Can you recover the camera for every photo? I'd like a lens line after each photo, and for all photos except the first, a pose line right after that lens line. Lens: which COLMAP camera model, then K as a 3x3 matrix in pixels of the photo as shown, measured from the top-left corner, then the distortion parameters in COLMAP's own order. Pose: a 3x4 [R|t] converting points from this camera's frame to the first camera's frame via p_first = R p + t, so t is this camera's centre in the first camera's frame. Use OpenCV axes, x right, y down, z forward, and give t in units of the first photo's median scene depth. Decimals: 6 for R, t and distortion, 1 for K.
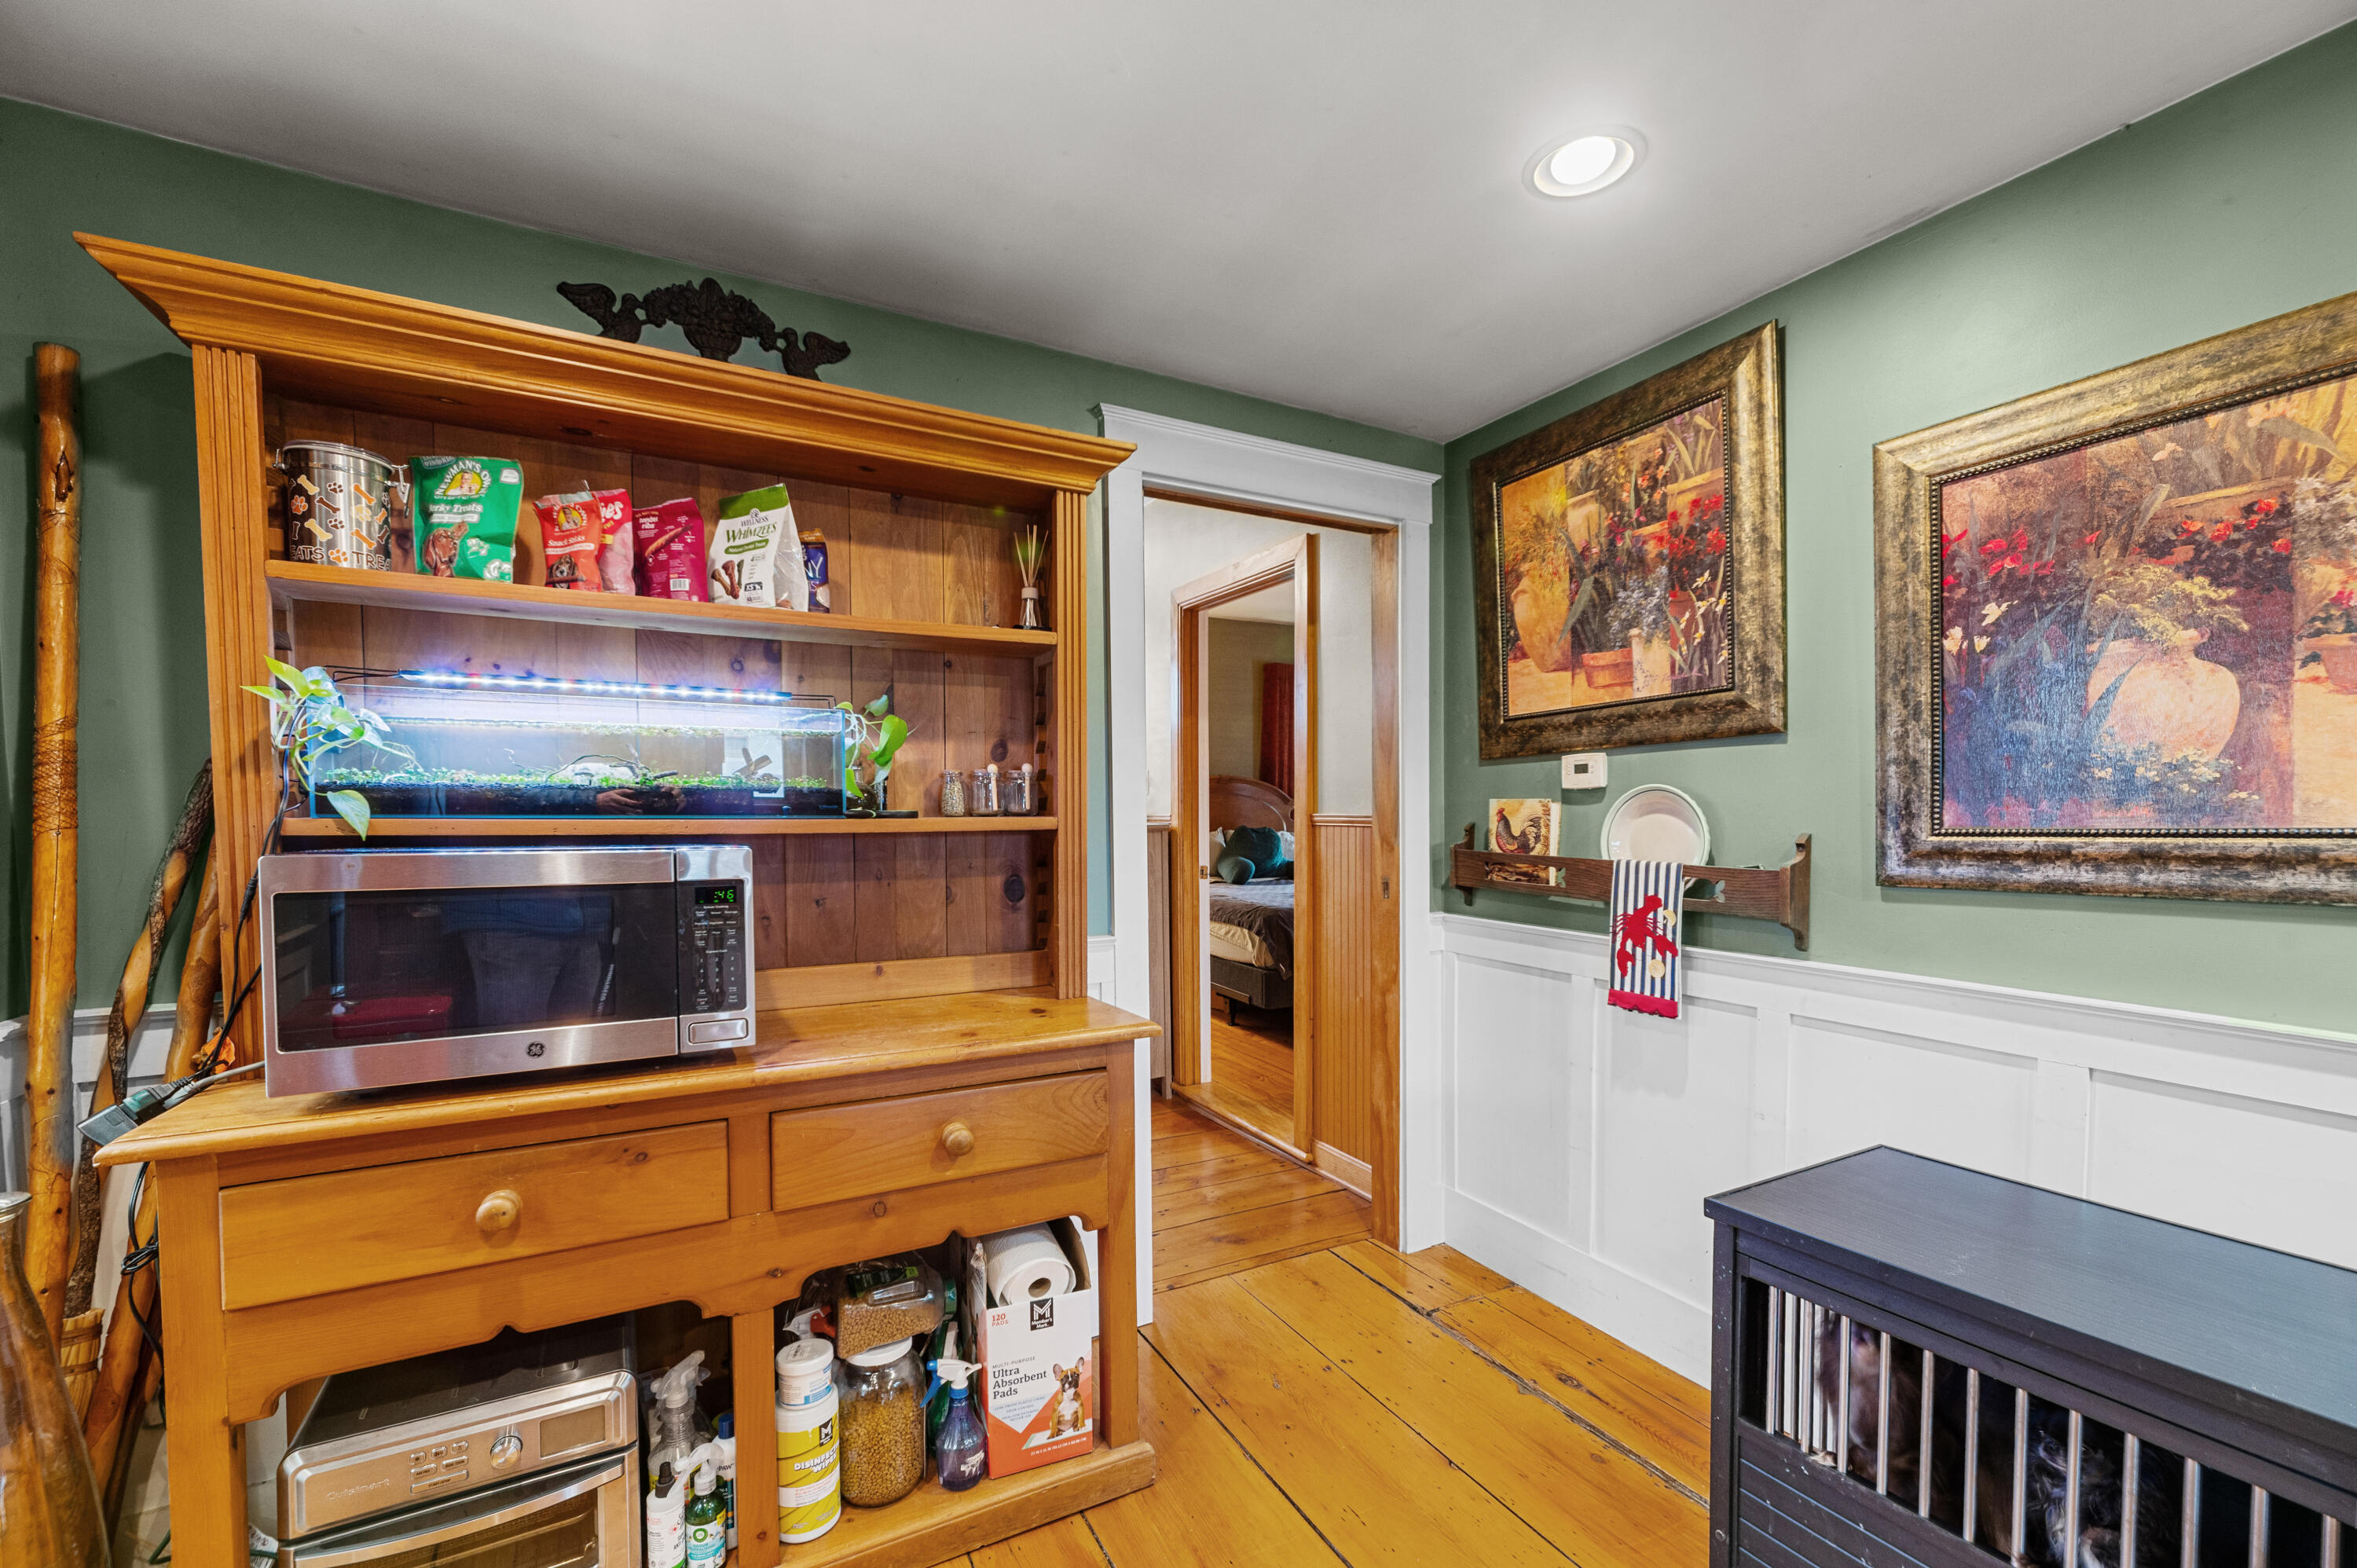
lens RADIAL K [[972.6, 0, 1177.7], [0, 972.6, 843.3], [0, 0, 1]] dist [0.000538, 0.000348]
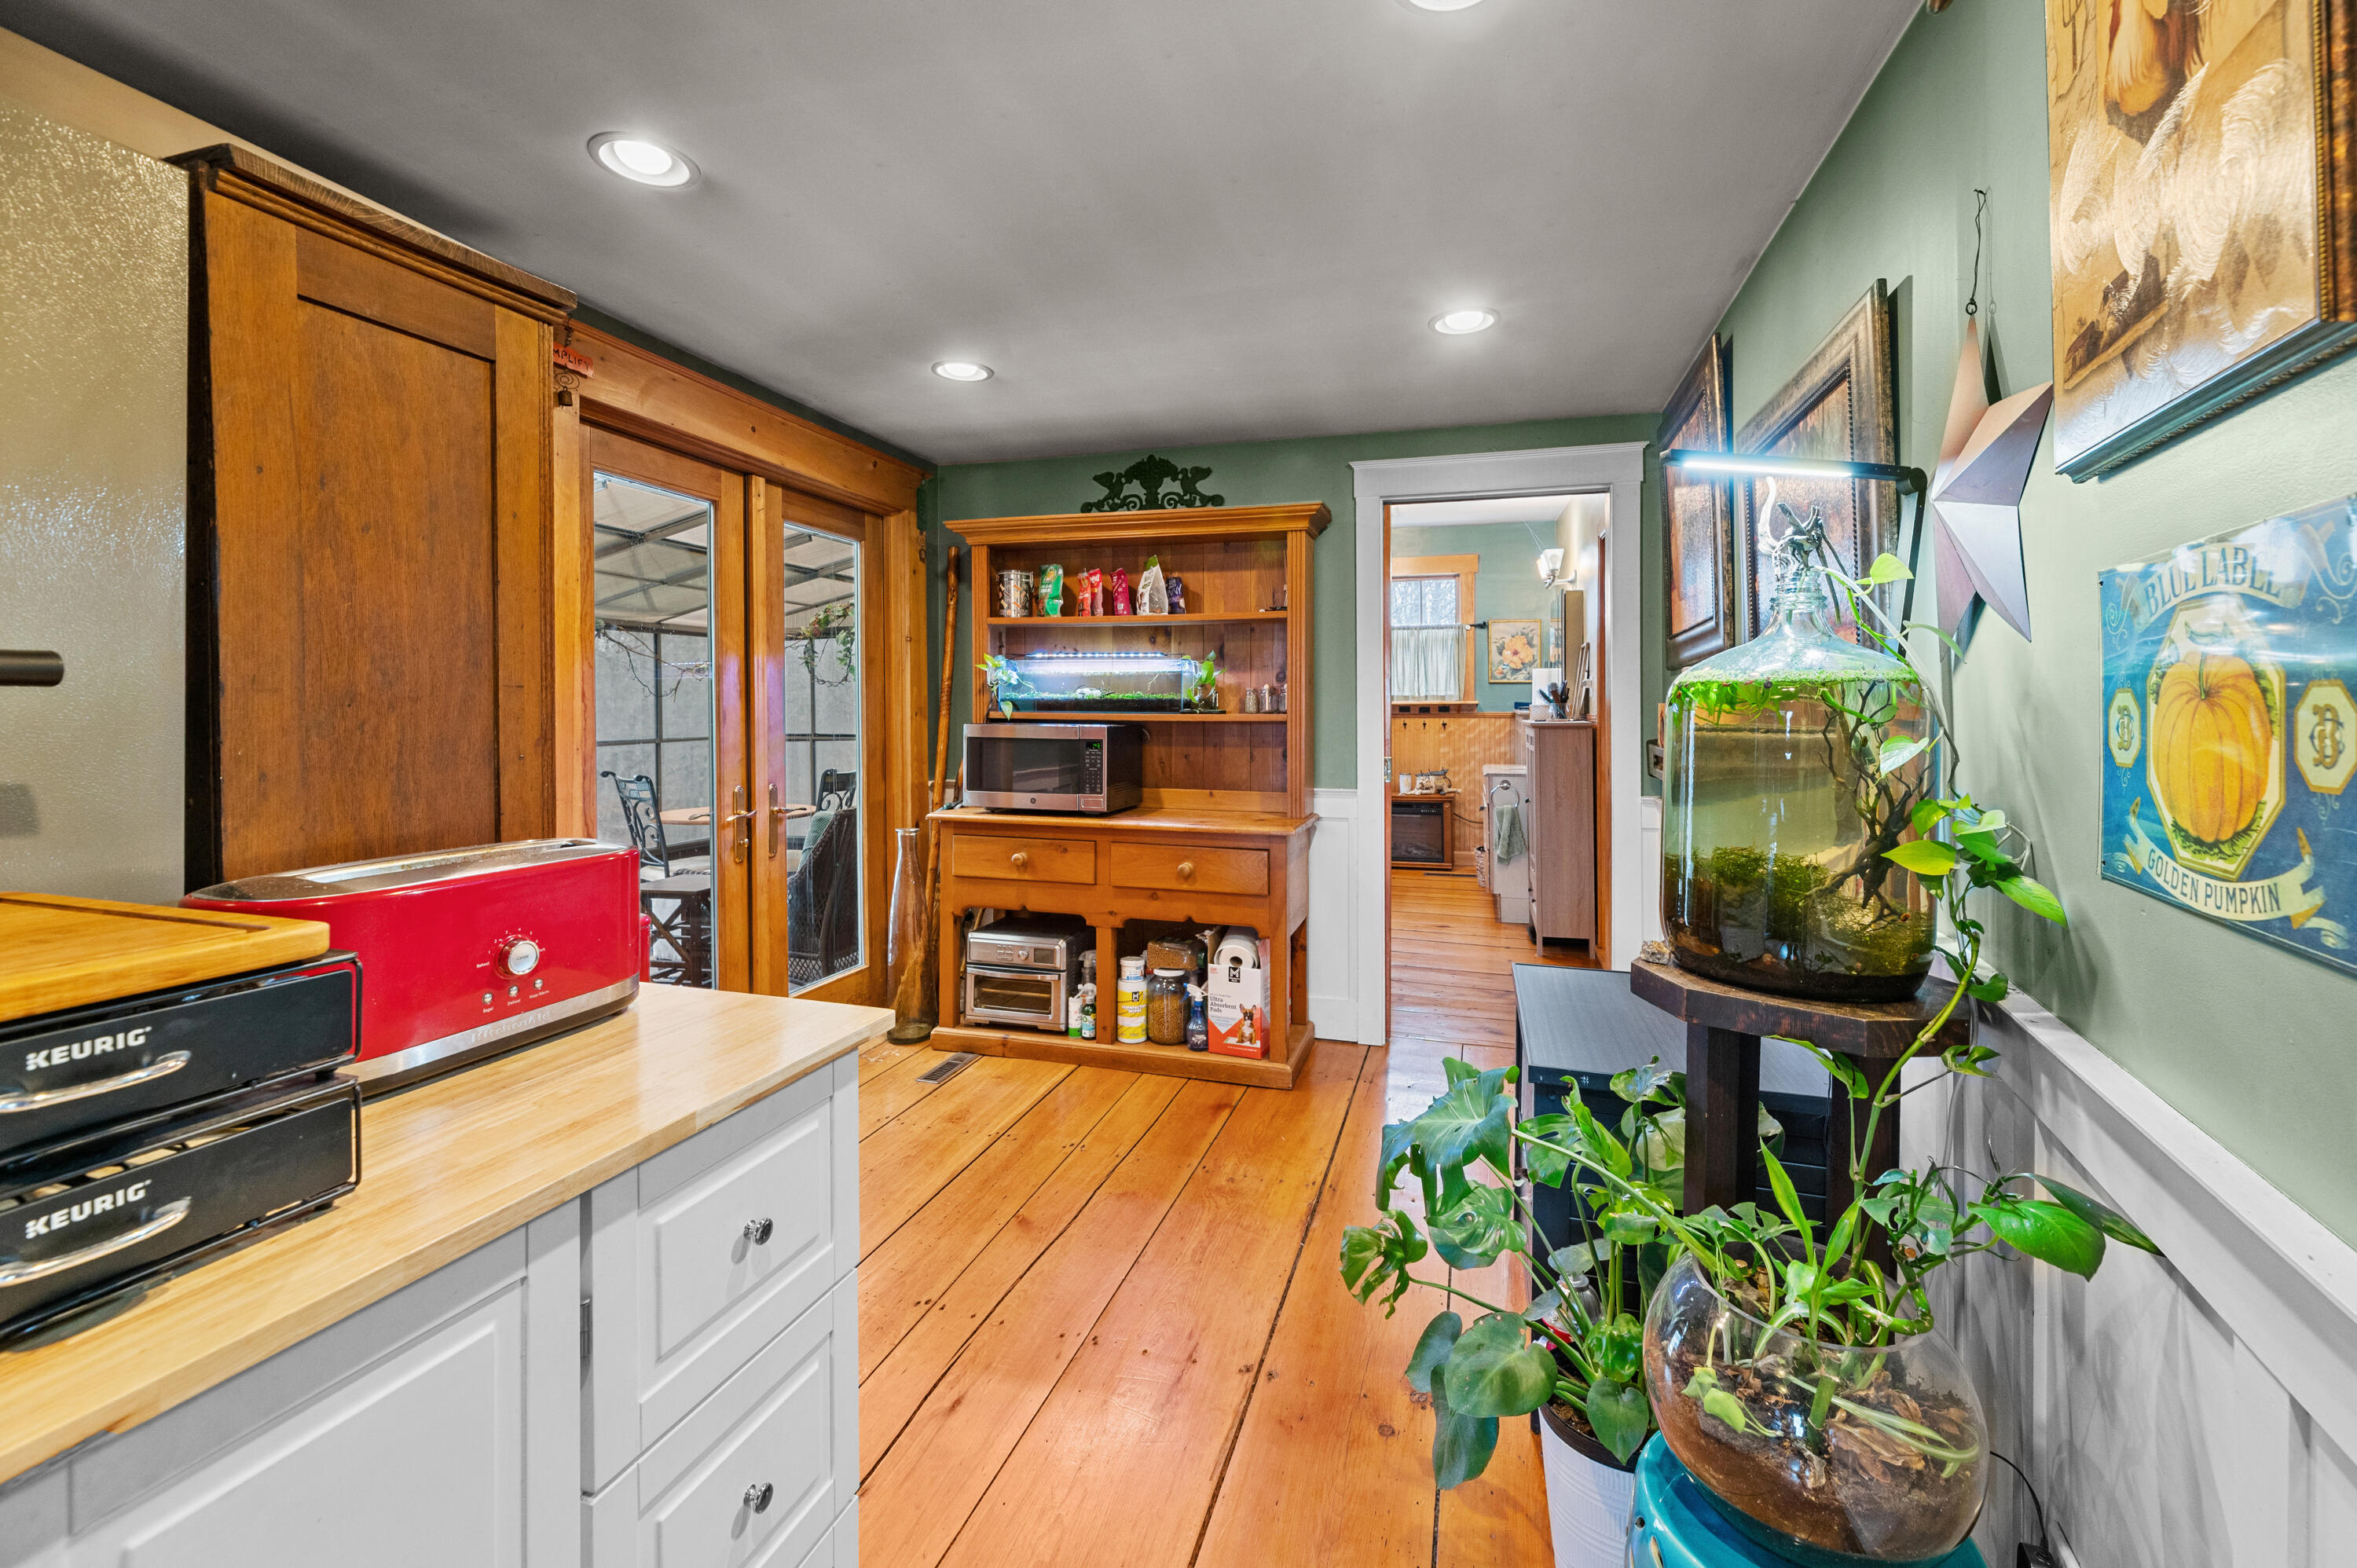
lens RADIAL K [[975.5, 0, 1174.3], [0, 975.5, 705.5], [0, 0, 1]] dist [-0.000548, -0.000019]
pose [[0.695874, 0.001352, -0.718162, 1.192436], [-0.028403, 0.999268, -0.025641, 0.010324], [0.717602, 0.038241, 0.695403, -0.448385]]
